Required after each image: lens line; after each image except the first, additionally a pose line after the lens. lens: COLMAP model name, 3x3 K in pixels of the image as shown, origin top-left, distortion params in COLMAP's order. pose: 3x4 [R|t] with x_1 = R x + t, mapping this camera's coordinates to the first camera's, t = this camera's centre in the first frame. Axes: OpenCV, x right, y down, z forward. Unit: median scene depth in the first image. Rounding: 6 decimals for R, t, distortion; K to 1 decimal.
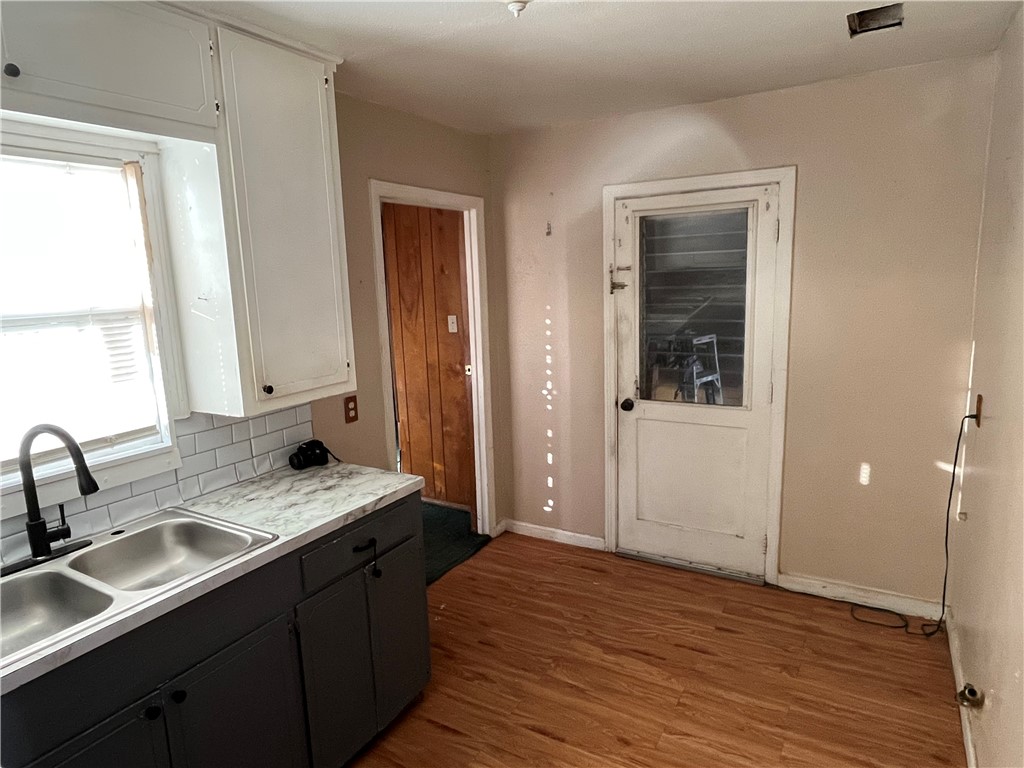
lens RADIAL K [[624.4, 0, 511.6], [0, 624.4, 385.6], [0, 0, 1]] dist [-0.001286, -0.001292]
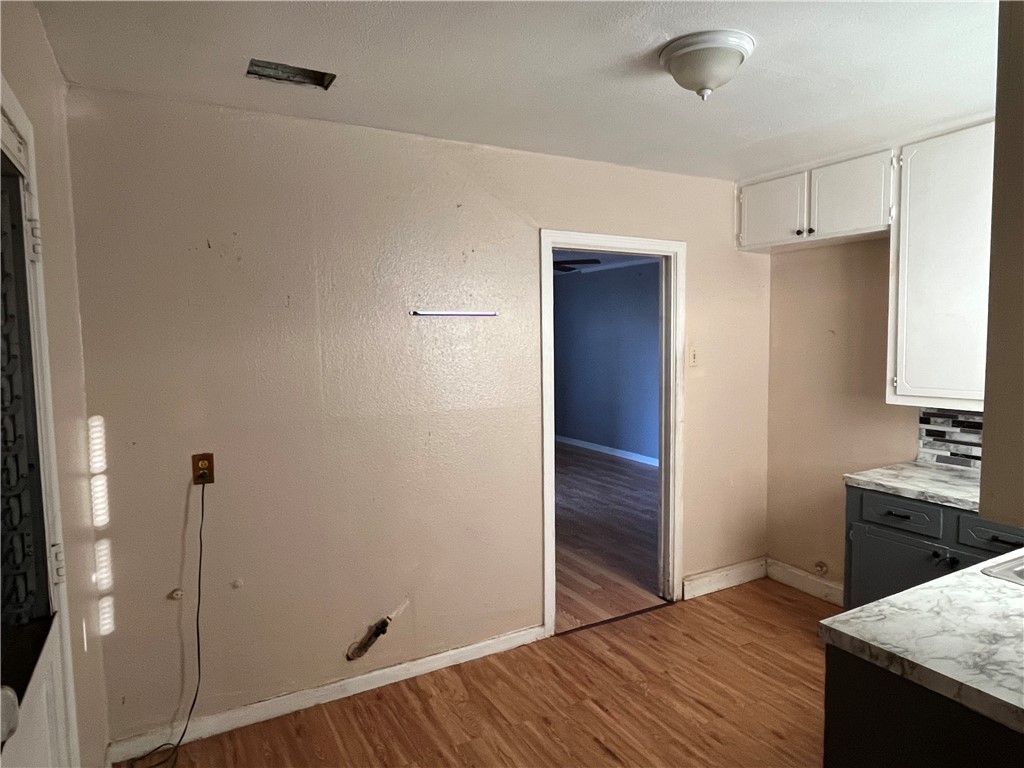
lens RADIAL K [[624.4, 0, 505.5], [0, 624.4, 383.6], [0, 0, 1]] dist [-0.001286, -0.001292]
pose [[-0.852595, 0.006127, 0.522536, -0.154498], [0.129107, 0.971403, 0.199267, -0.184135], [-0.506372, 0.237357, -0.829005, 1.245139]]
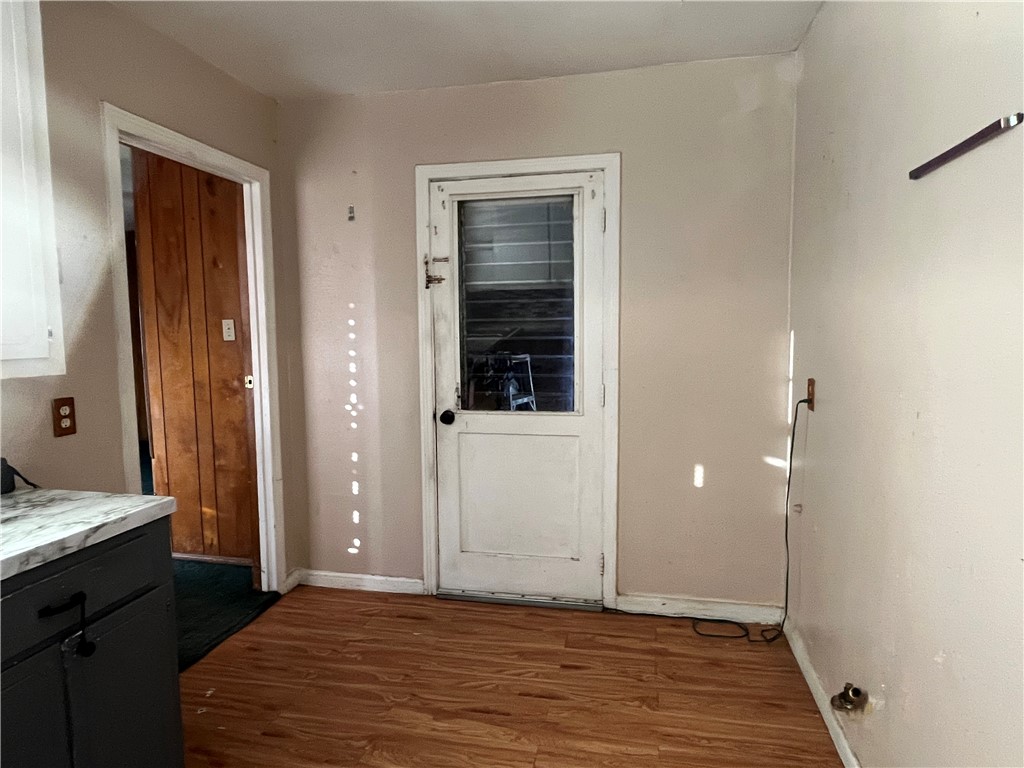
lens RADIAL K [[624.4, 0, 511.3], [0, 624.4, 384.8], [0, 0, 1]] dist [-0.001286, -0.001292]
pose [[0.948229, -0.004907, 0.317551, -0.006179], [0.033600, 0.995819, -0.084944, 0.073495], [-0.315806, 0.091216, 0.944429, 0.176797]]
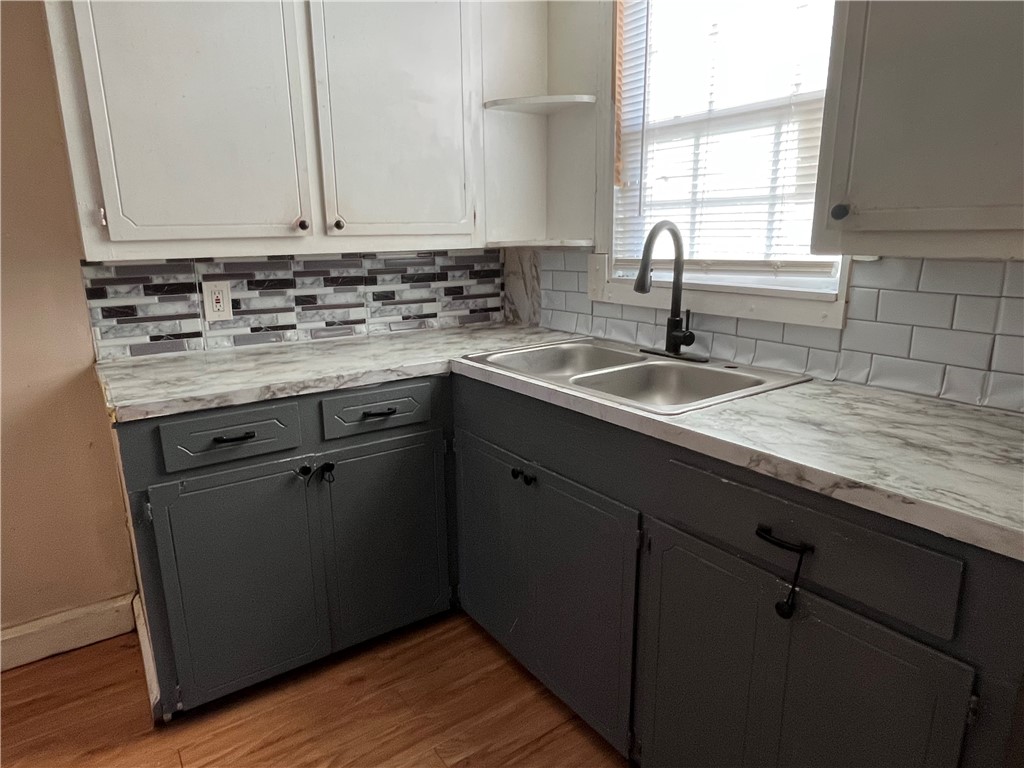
lens RADIAL K [[624.4, 0, 510.3], [0, 624.4, 379.4], [0, 0, 1]] dist [-0.001286, -0.001292]
pose [[-0.420421, 0.241148, -0.874696, 0.182798], [-0.128991, 0.938357, 0.320698, 0.002245], [0.898113, 0.247656, -0.363399, 0.657787]]
